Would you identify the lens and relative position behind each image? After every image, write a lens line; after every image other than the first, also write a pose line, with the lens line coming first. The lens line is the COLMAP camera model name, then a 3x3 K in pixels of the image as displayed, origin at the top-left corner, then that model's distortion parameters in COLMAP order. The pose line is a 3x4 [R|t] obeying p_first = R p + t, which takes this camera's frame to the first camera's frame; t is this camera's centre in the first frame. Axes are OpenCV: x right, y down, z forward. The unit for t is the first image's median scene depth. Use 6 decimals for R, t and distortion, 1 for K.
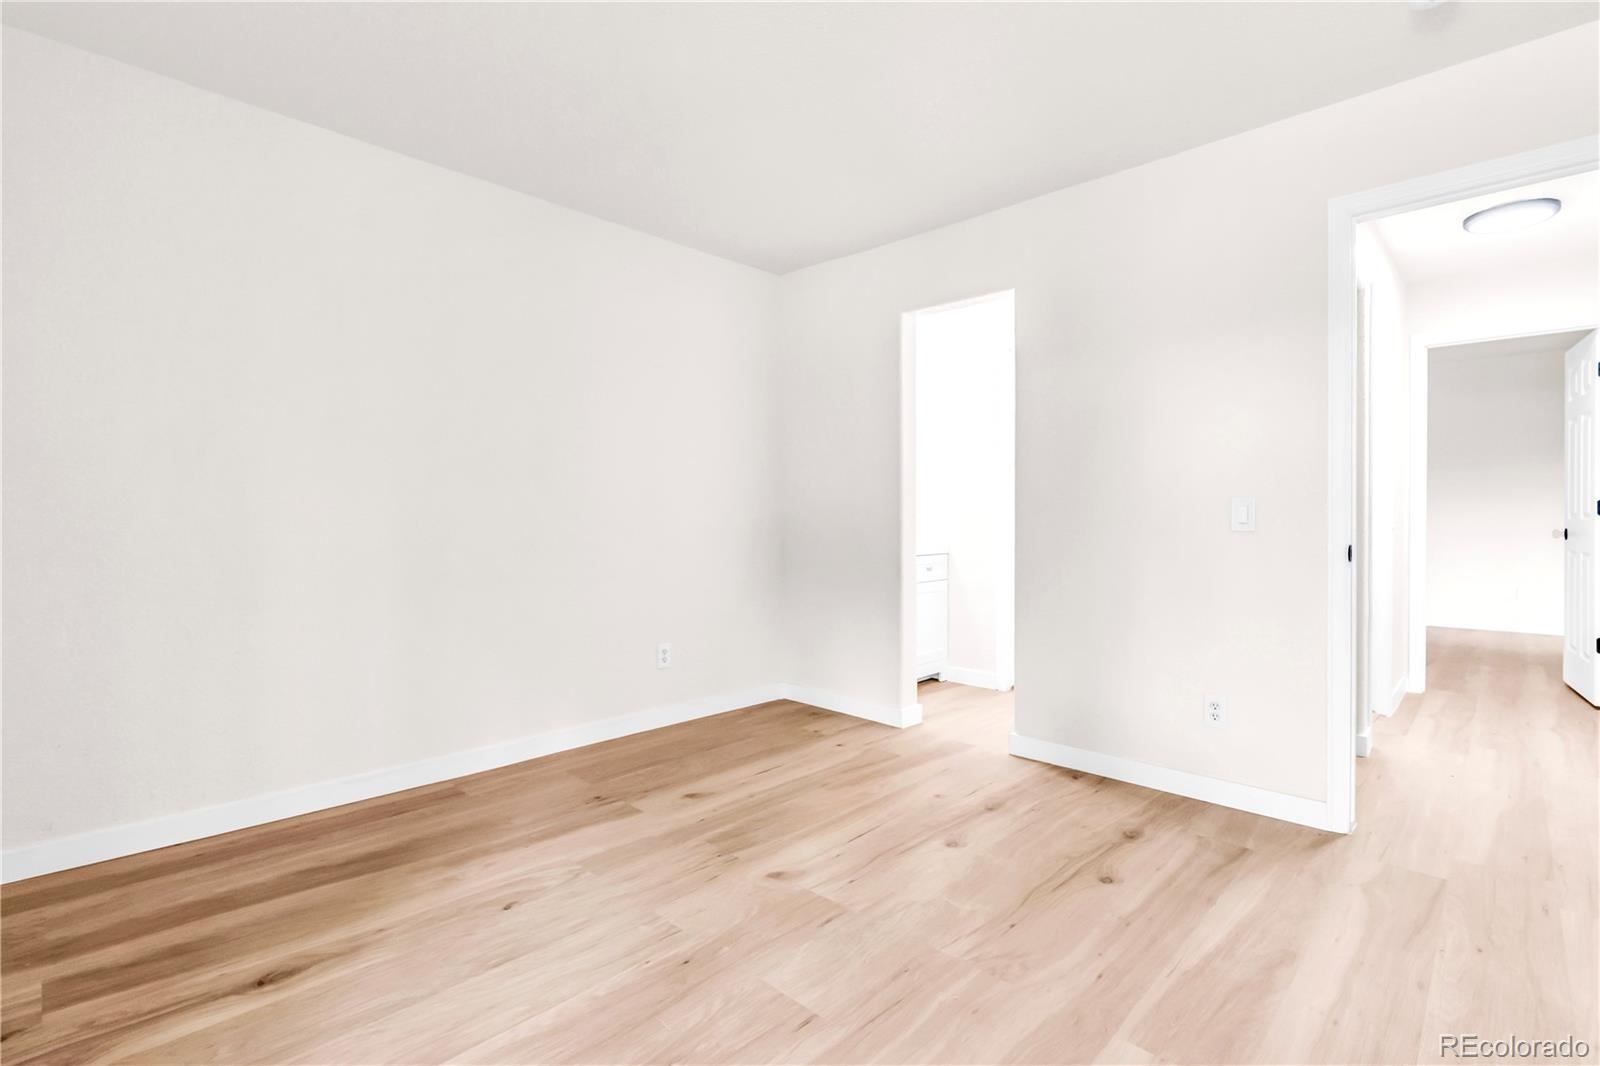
lens RADIAL K [[747.3, 0, 801.0], [0, 747.3, 529.3], [0, 0, 1]] dist [-0.005504, 0.004329]
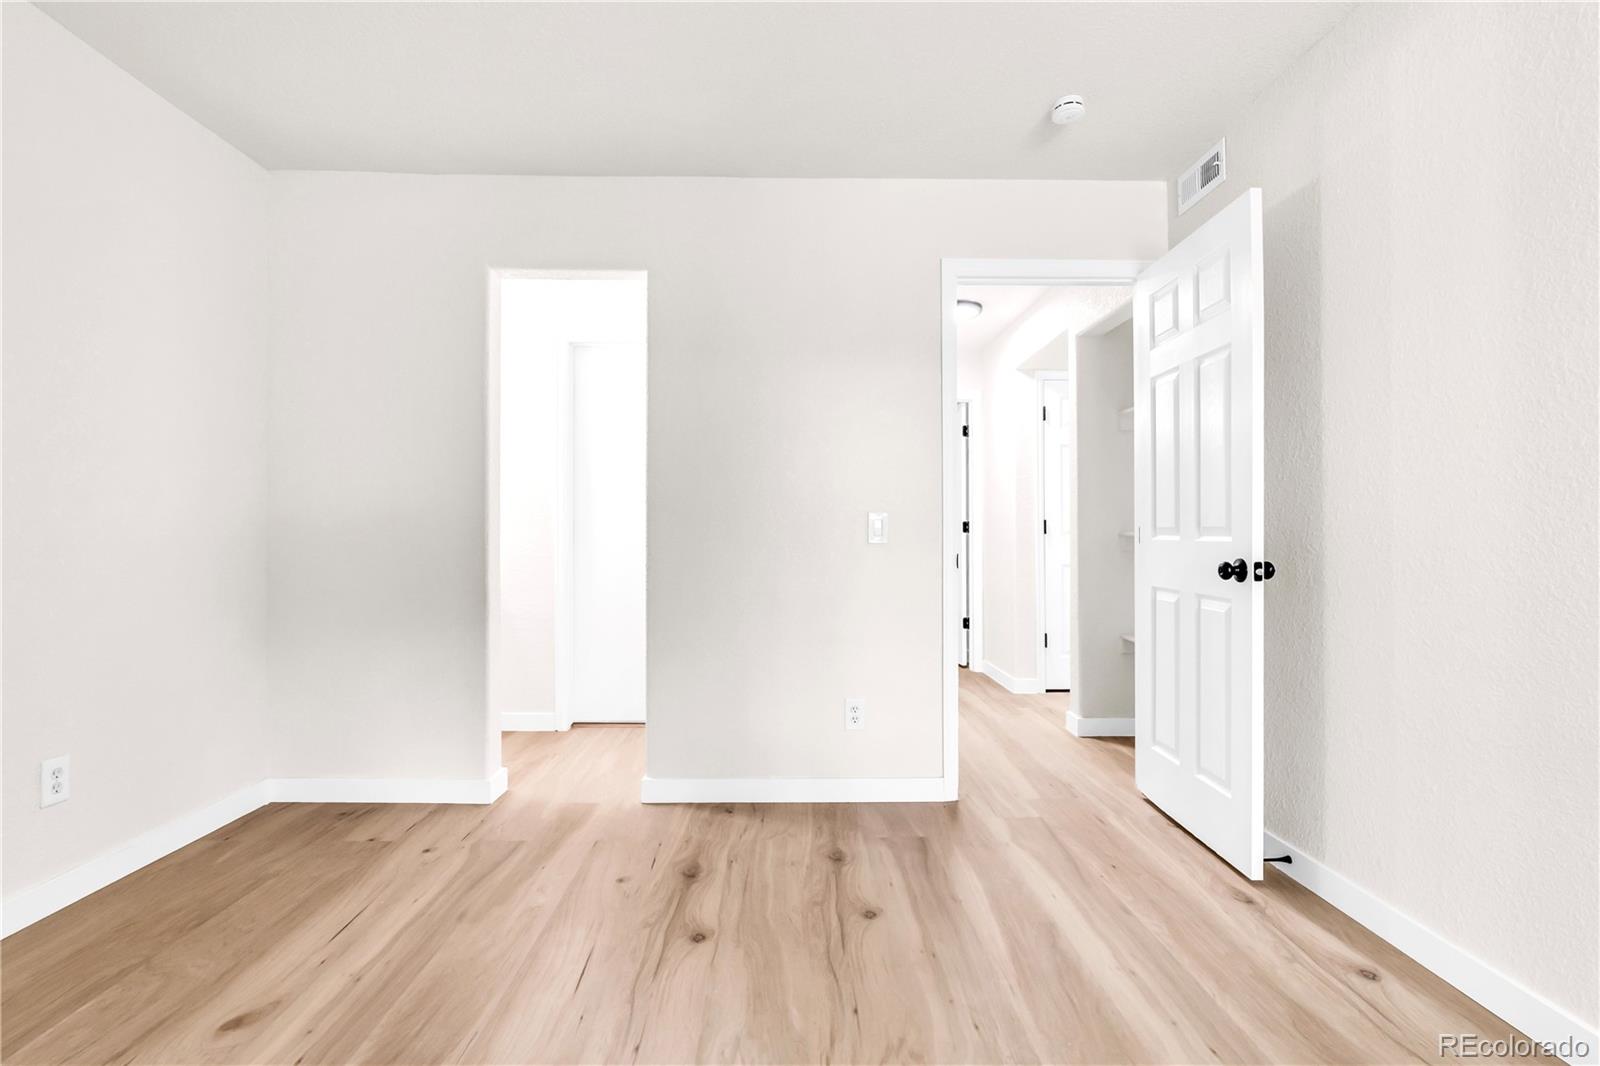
lens RADIAL K [[747.3, 0, 788.2], [0, 747.3, 524.5], [0, 0, 1]] dist [-0.005504, 0.004329]
pose [[0.708910, 0.010443, 0.705222, -0.257407], [0.011168, 0.999599, -0.026028, 0.003438], [-0.705211, 0.026327, 0.708509, 0.311653]]
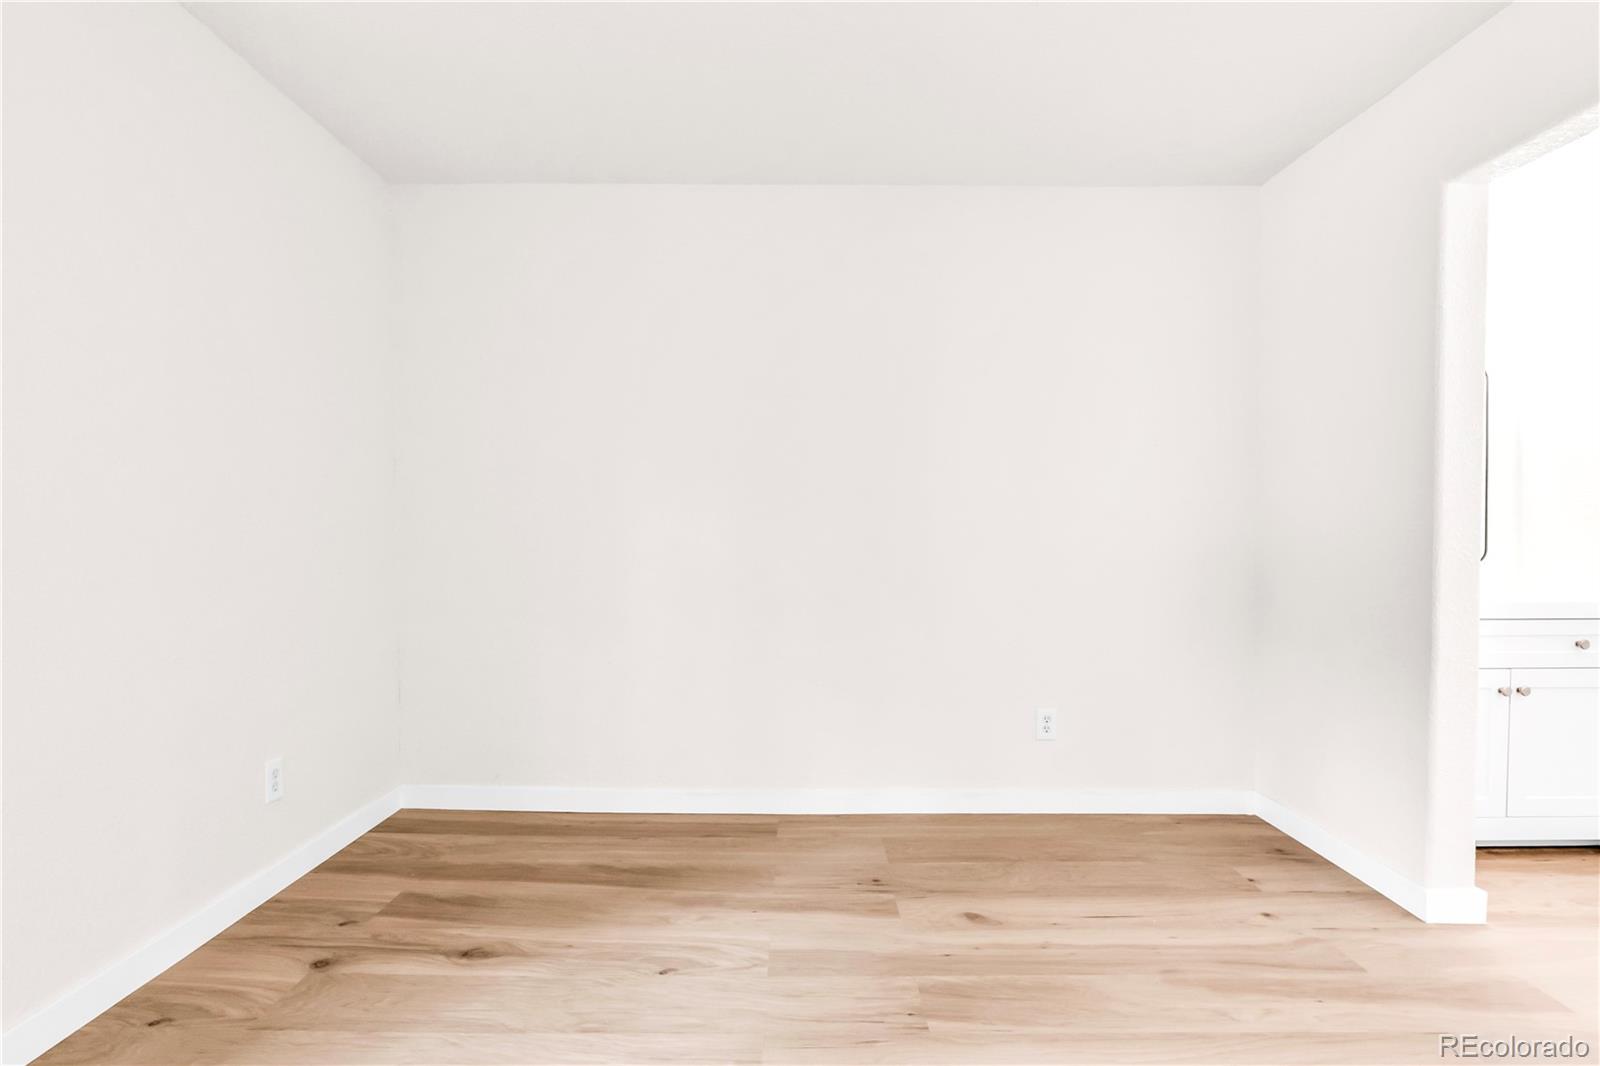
lens RADIAL K [[783.6, 0, 797.1], [0, 783.6, 559.1], [0, 0, 1]] dist [-0.008108, 0.002953]
pose [[0.690485, 0.017754, -0.723129, 0.305572], [-0.010398, 0.999839, 0.014619, -0.016403], [0.723272, -0.002575, 0.690558, 0.331882]]
